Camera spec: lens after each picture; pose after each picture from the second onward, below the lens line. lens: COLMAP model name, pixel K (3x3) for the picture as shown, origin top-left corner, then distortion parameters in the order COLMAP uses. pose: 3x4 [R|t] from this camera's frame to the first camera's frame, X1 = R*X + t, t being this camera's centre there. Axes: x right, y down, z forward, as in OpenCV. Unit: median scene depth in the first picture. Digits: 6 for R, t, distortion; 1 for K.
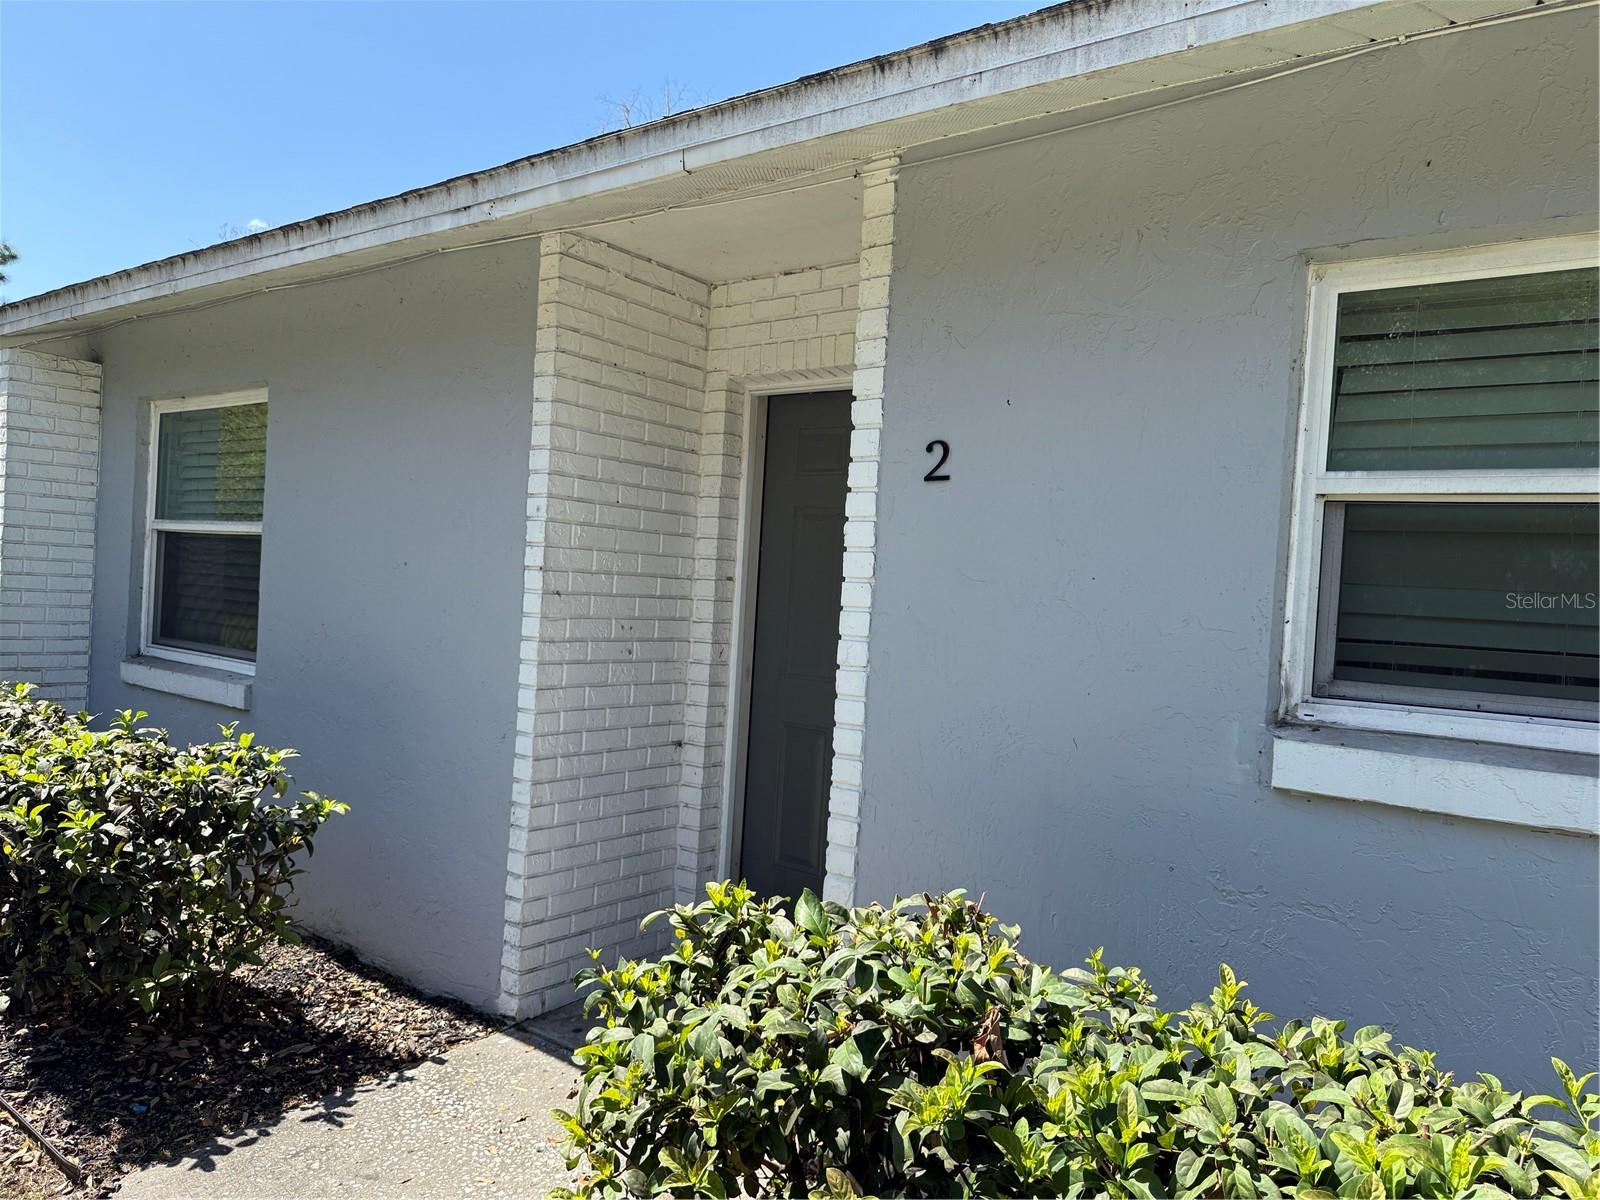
lens RADIAL K [[1127.4, 0, 803.5], [0, 1127.4, 603.3], [0, 0, 1]] dist [0.076213, -0.081265]
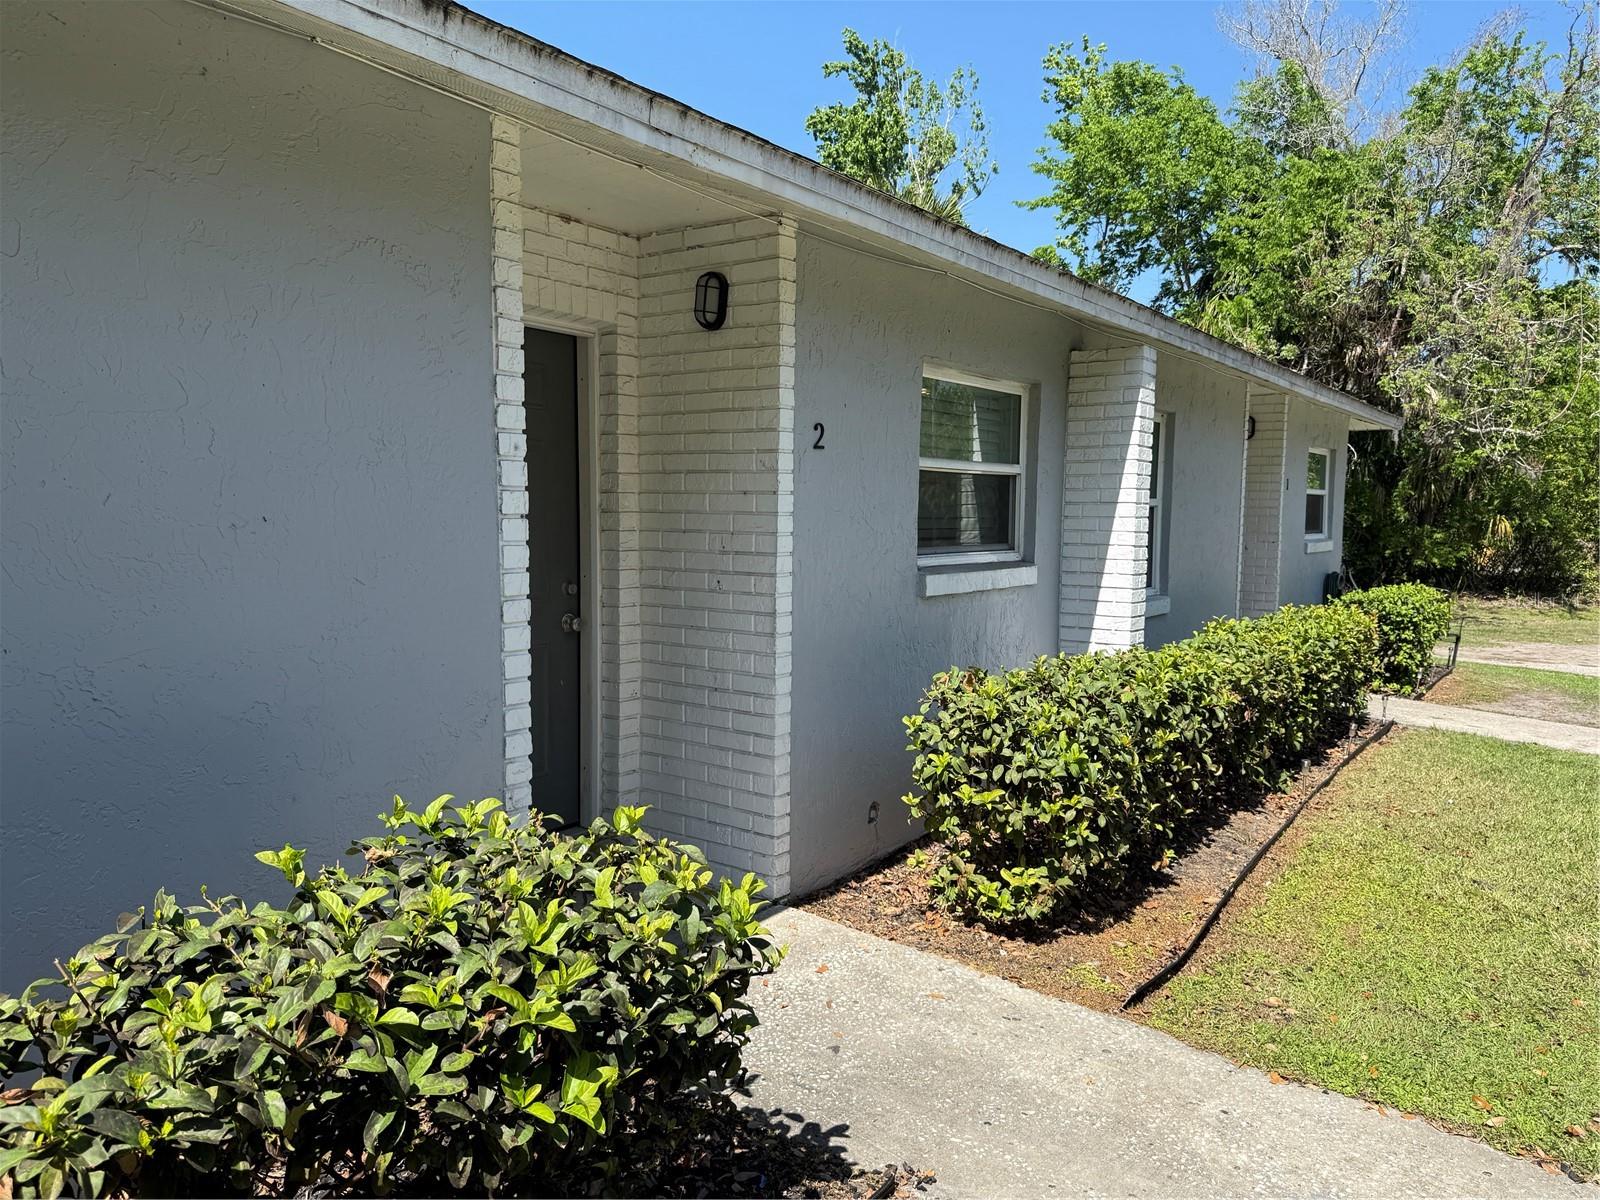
lens RADIAL K [[1123.4, 0, 797.6], [0, 1123.4, 607.3], [0, 0, 1]] dist [0.157512, -0.294102]
pose [[-0.036364, -0.142362, 0.989146, -1.372693], [0.007331, 0.989736, 0.142717, -0.105914], [-0.999312, 0.012441, -0.034947, 1.006058]]
